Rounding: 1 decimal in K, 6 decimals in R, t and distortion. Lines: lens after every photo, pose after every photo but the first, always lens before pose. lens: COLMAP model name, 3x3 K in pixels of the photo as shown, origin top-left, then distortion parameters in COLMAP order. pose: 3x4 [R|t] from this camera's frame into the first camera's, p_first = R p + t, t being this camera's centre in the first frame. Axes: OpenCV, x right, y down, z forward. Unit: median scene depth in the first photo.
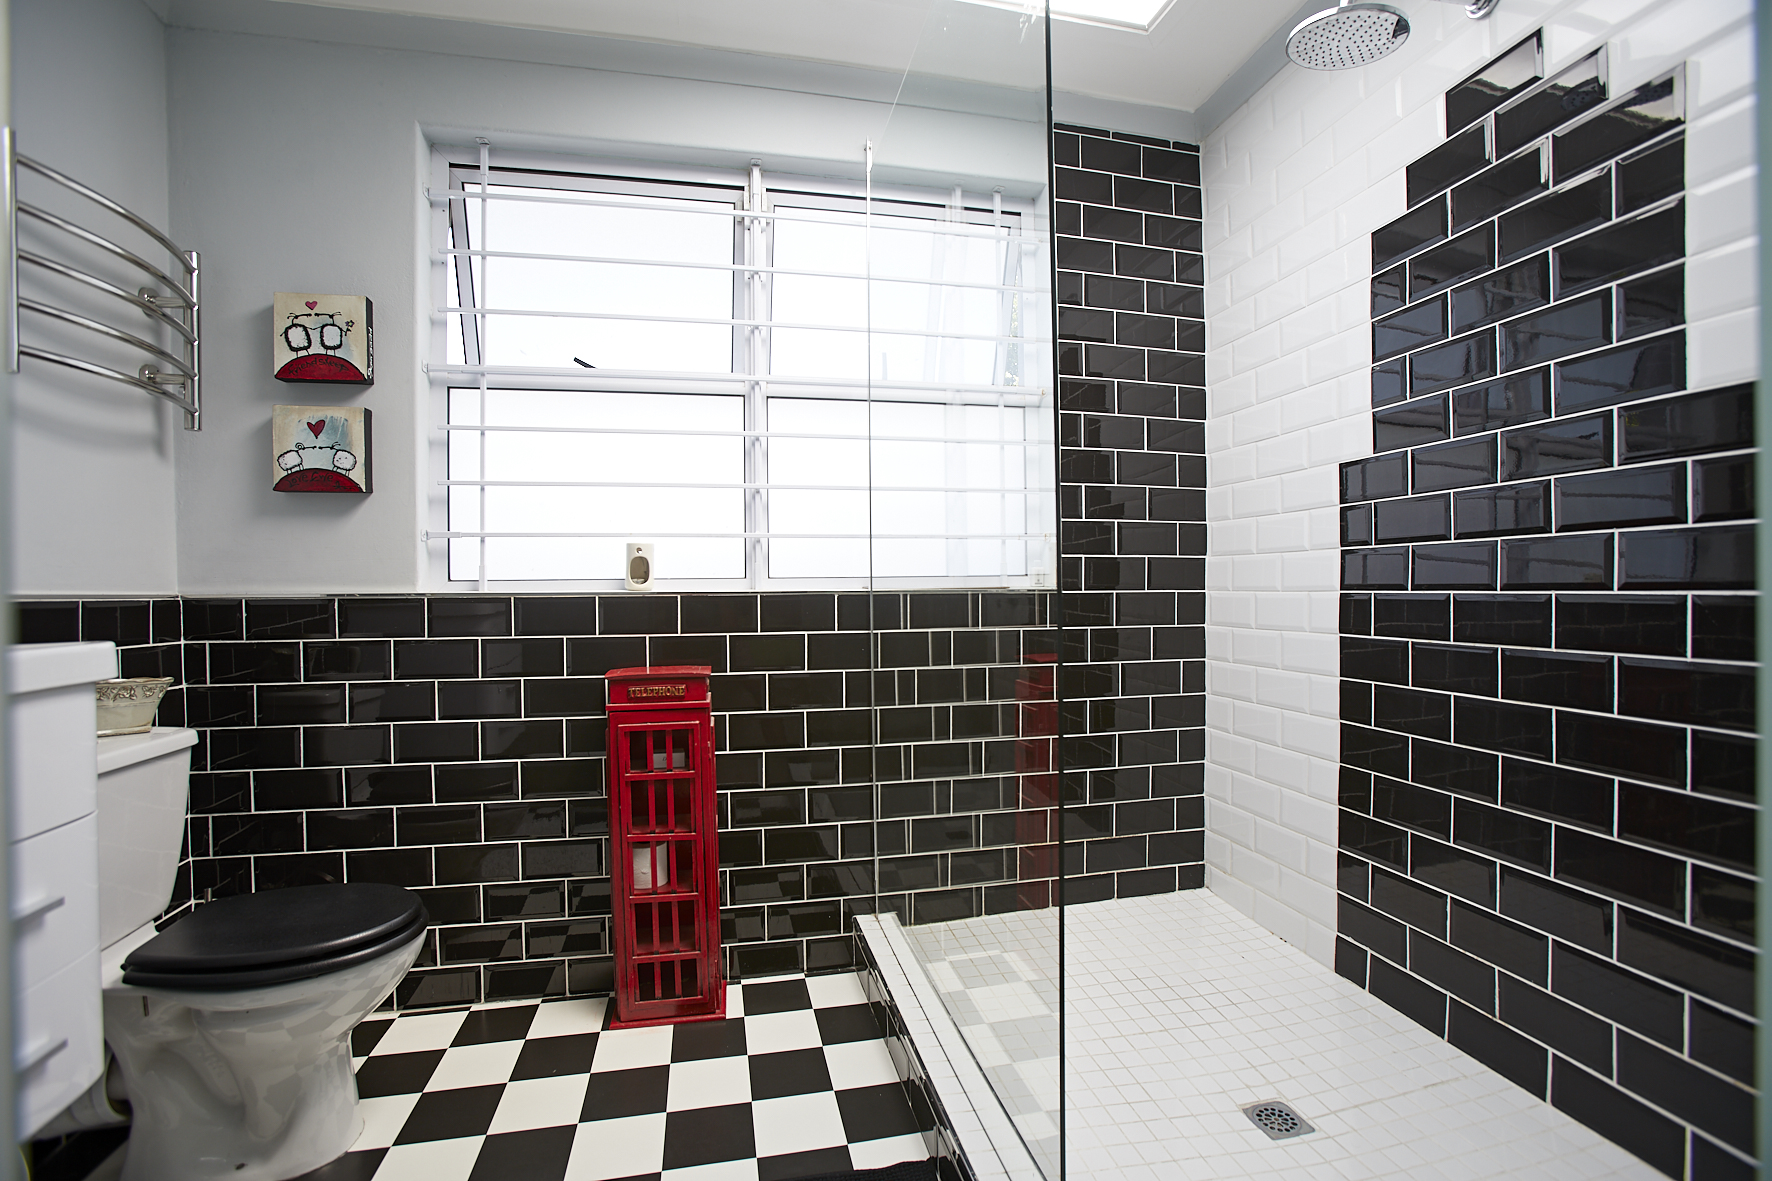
lens RADIAL K [[808.0, 0, 886.0], [0, 808.0, 590.5], [0, 0, 1]] dist [-0.075001, 0.025159]
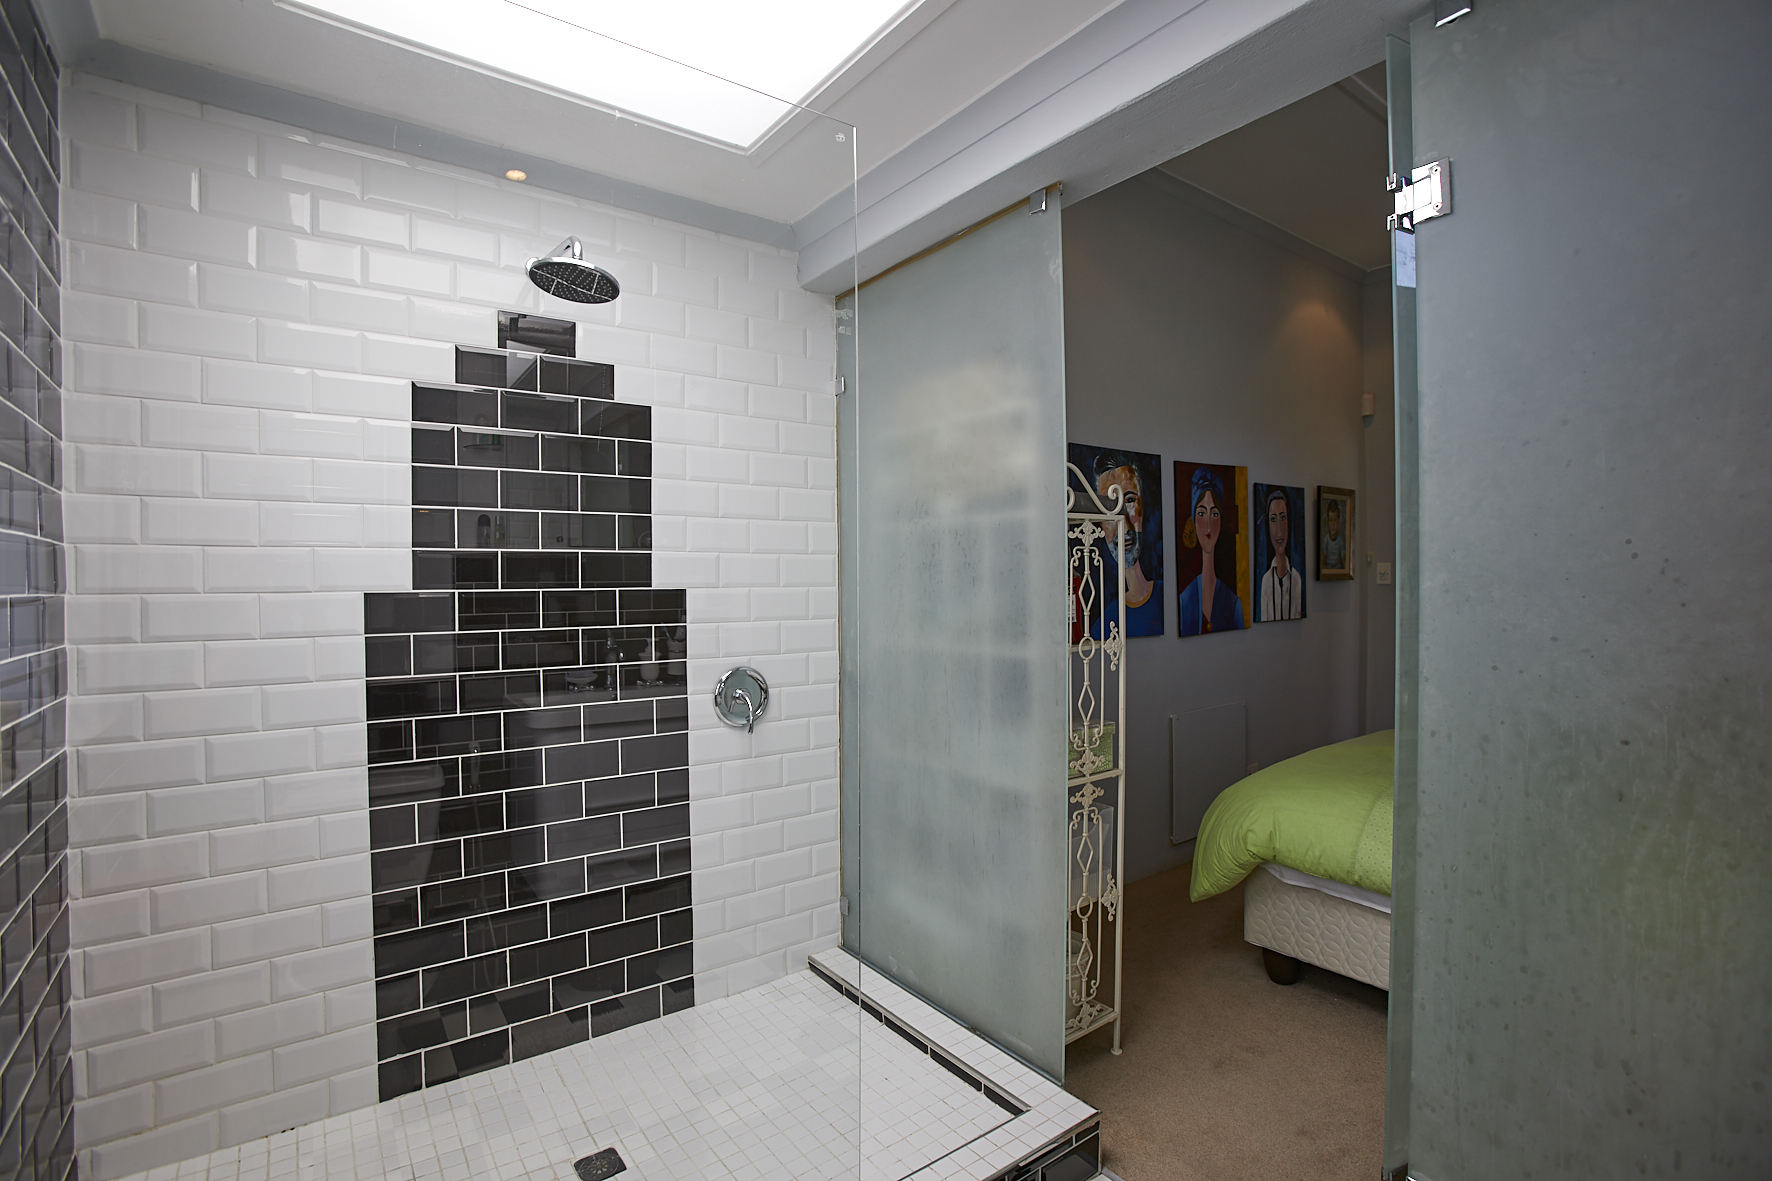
lens RADIAL K [[808.0, 0, 886.0], [0, 808.0, 590.5], [0, 0, 1]] dist [-0.075001, 0.025159]
pose [[-0.397878, 0.011403, 0.917368, -0.944236], [0.013566, 0.999887, -0.006545, -0.238584], [-0.917338, 0.009841, -0.397987, 1.263880]]
